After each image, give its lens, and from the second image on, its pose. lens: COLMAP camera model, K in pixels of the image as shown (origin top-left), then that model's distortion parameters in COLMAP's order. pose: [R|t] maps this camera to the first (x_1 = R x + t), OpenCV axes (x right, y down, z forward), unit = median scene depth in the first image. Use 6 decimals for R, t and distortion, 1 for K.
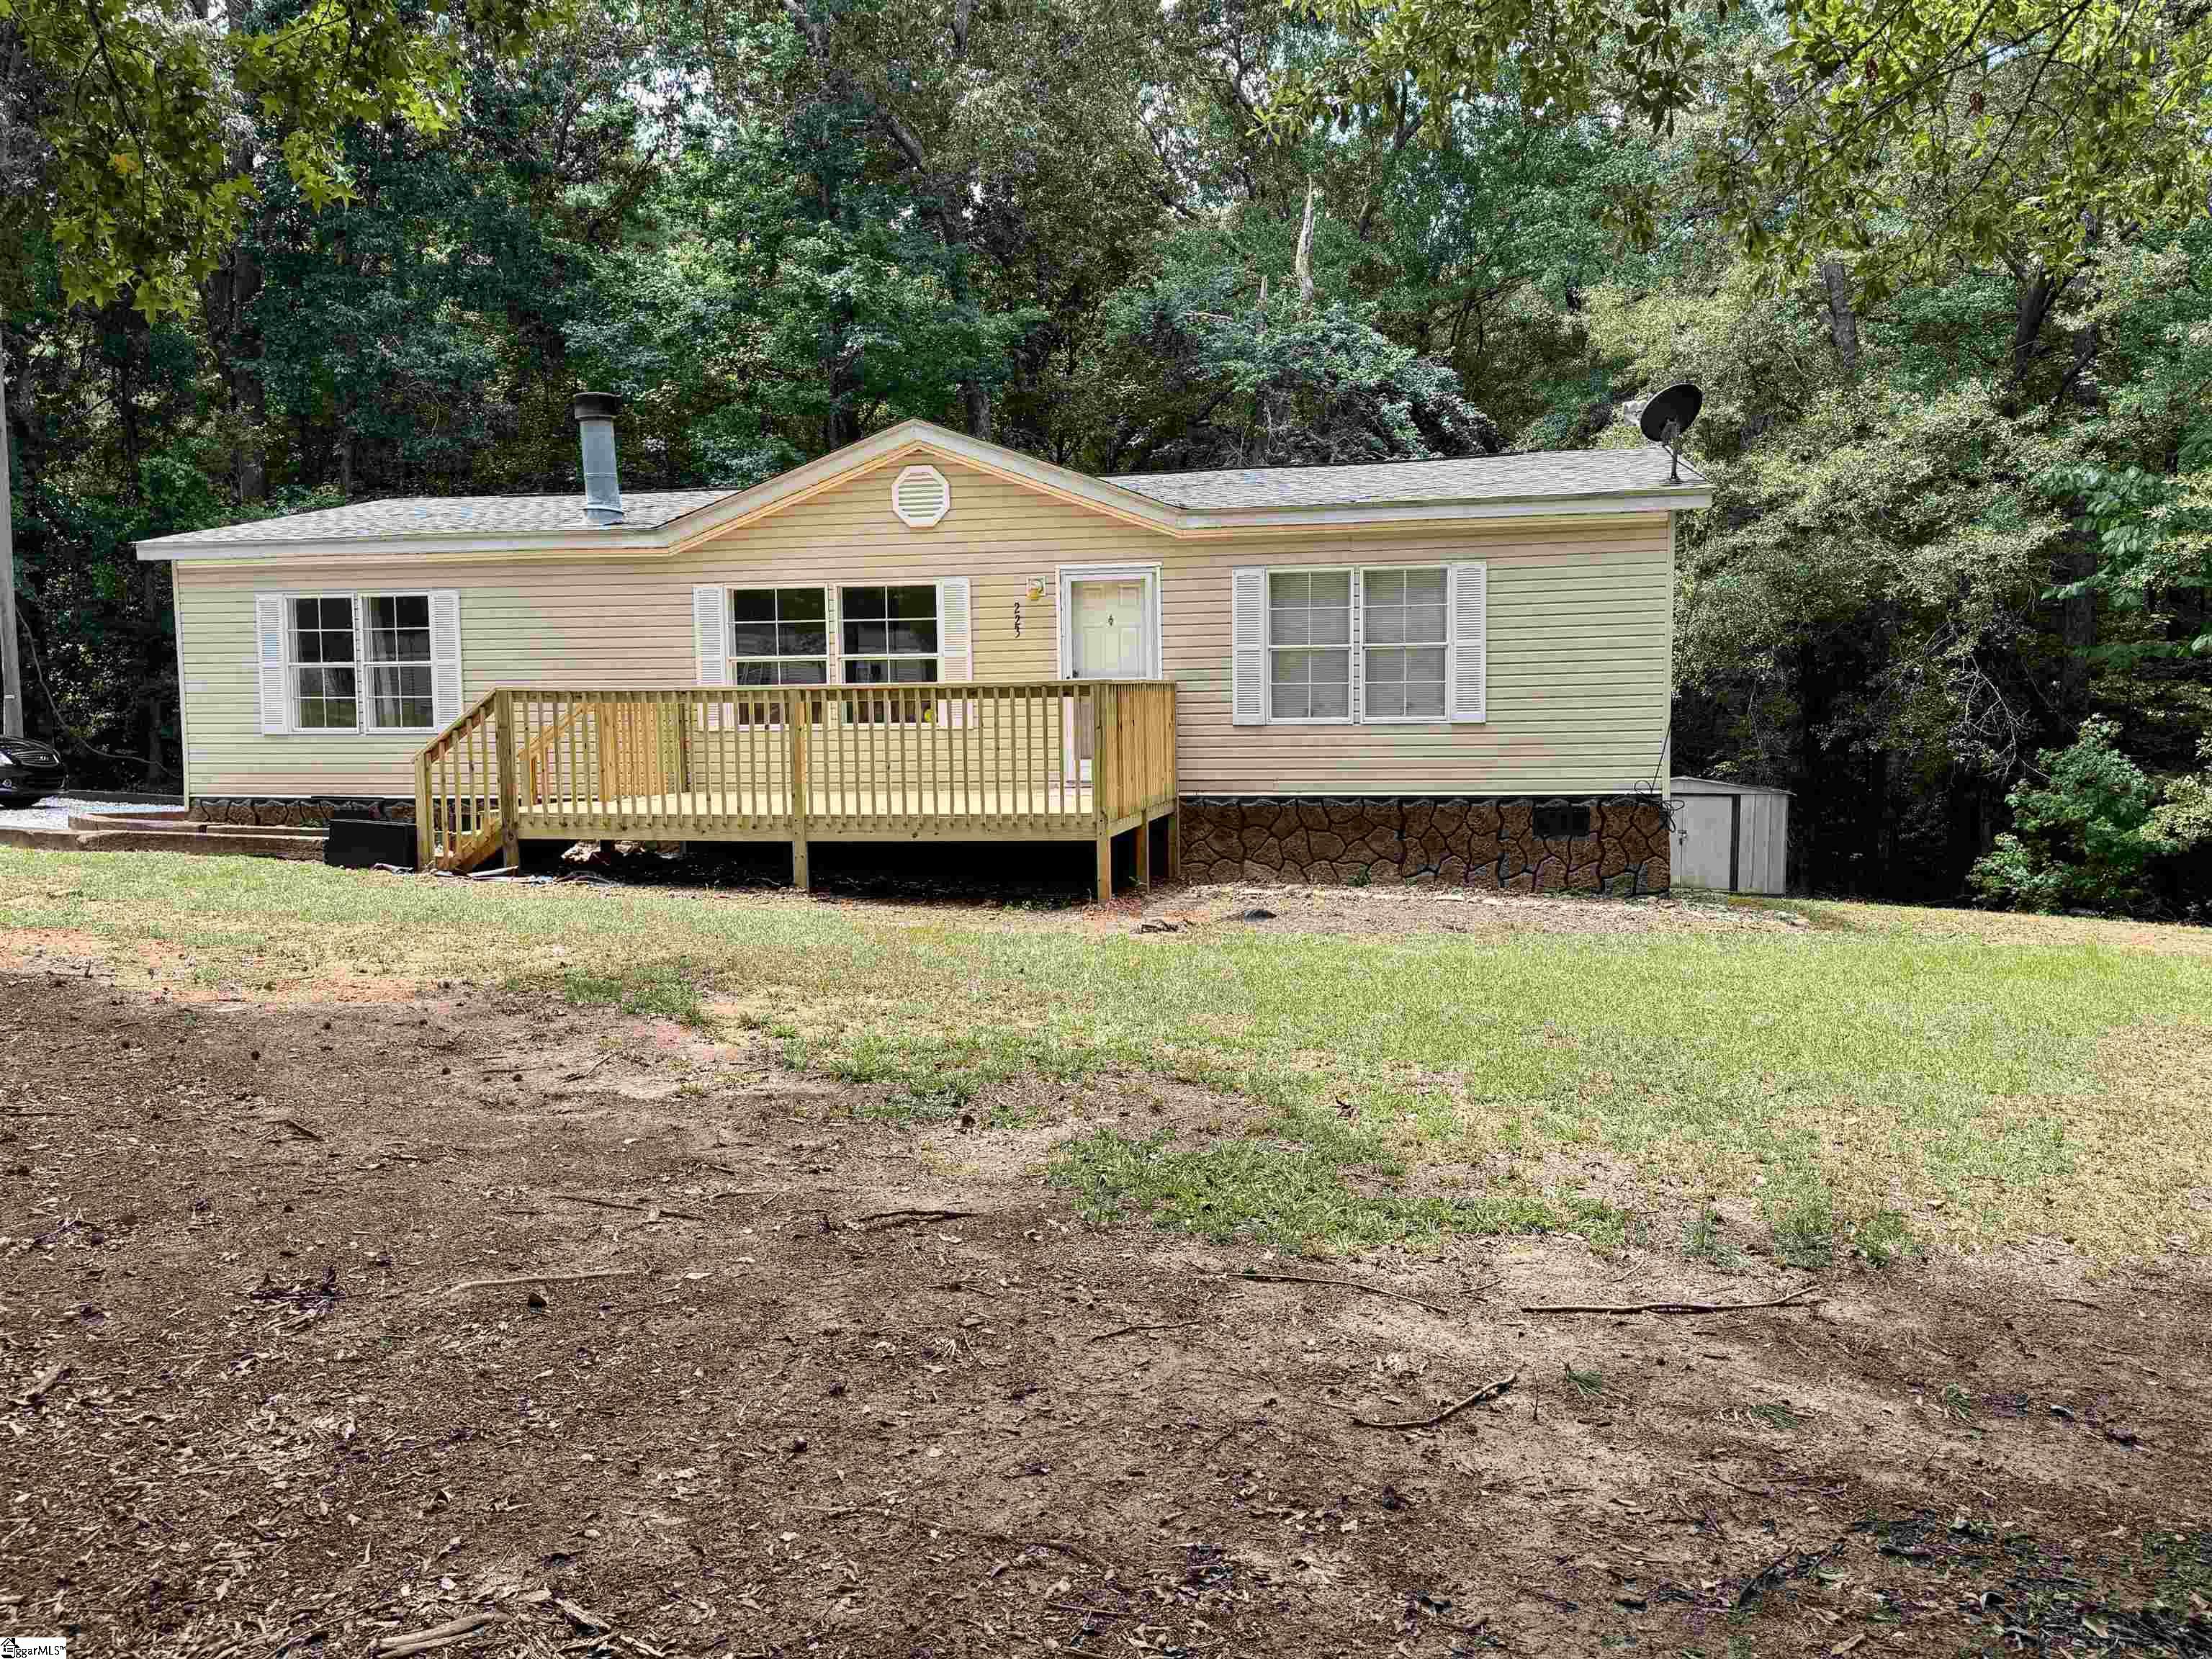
lens RADIAL K [[1740.2, 0, 1109.7], [0, 1740.2, 838.9], [0, 0, 1]] dist [0.216469, -0.430911]
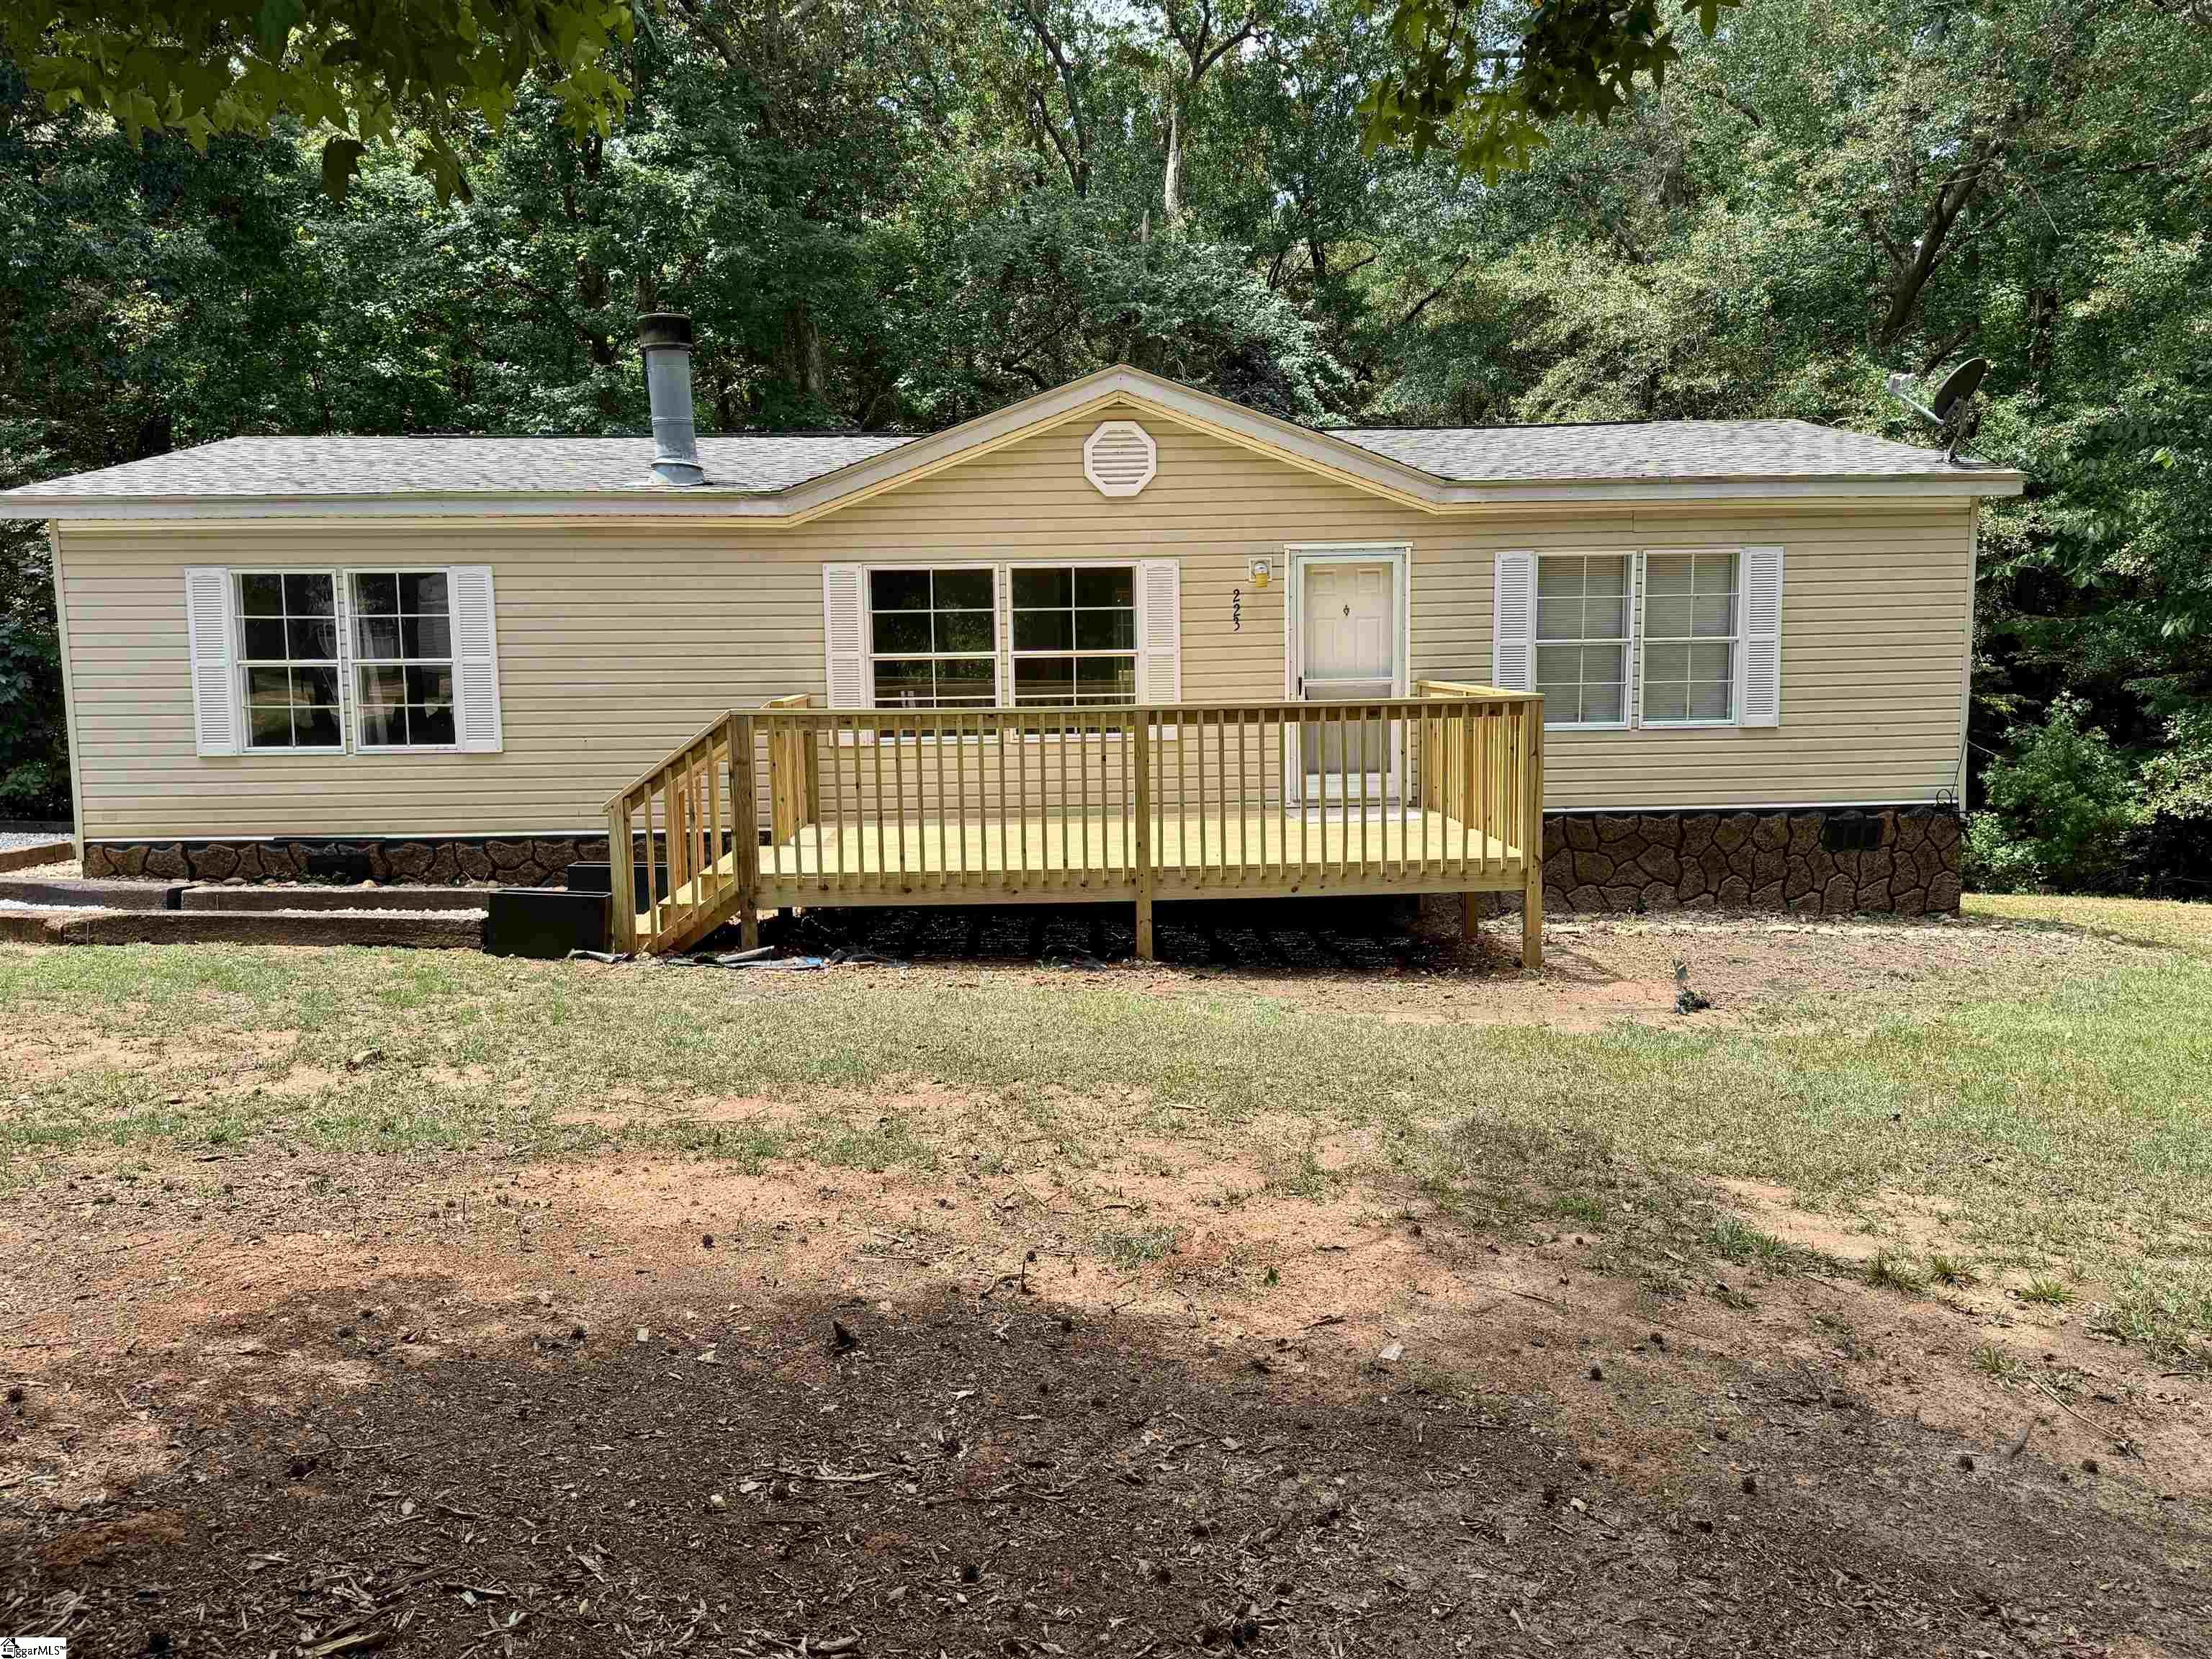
lens RADIAL K [[1740.2, 0, 1109.7], [0, 1740.2, 838.9], [0, 0, 1]] dist [0.216469, -0.430911]
pose [[0.966328, -0.030406, 0.255512, -0.325003], [0.022599, 0.999185, 0.033437, -0.044208], [-0.256321, -0.026537, 0.966227, 0.197972]]
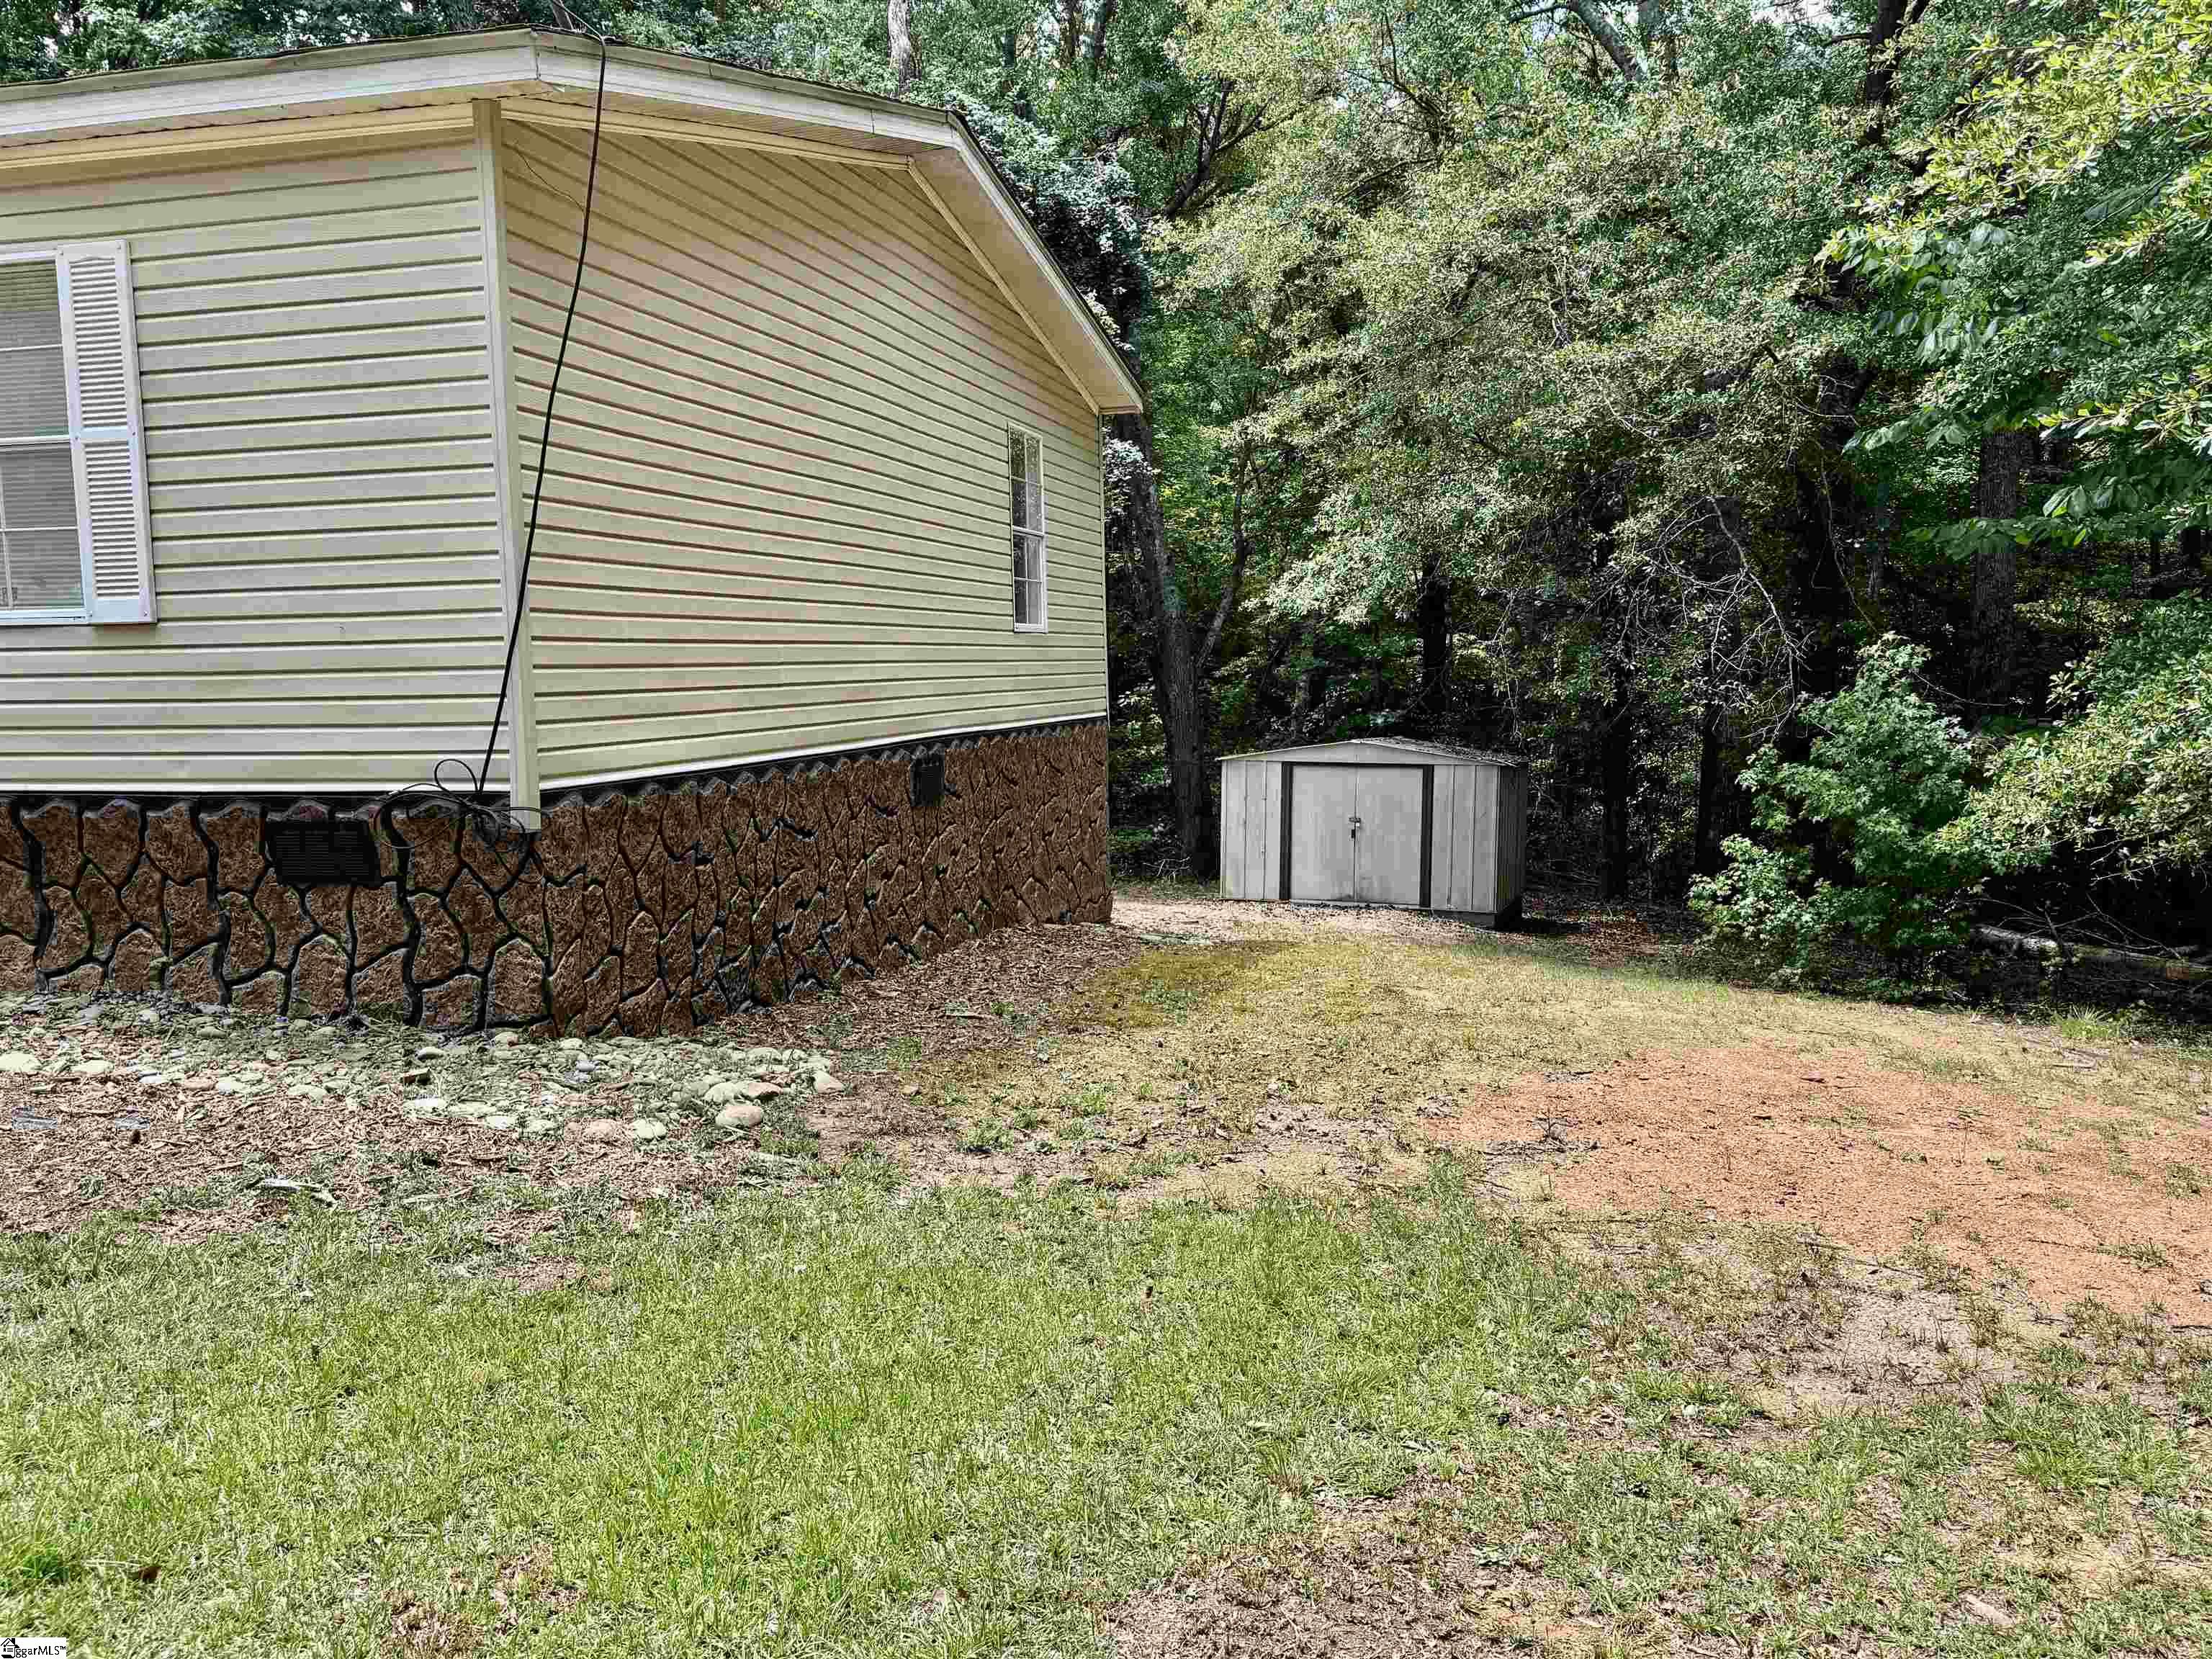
lens RADIAL K [[1762.9, 0, 1118.7], [0, 1762.9, 835.1], [0, 0, 1]] dist [0.012102, 0.006995]
pose [[0.998817, 0.000411, -0.048627, 0.438993], [0.000677, 0.999750, 0.022359, -0.022353], [0.048624, -0.022365, 0.998567, 0.543043]]
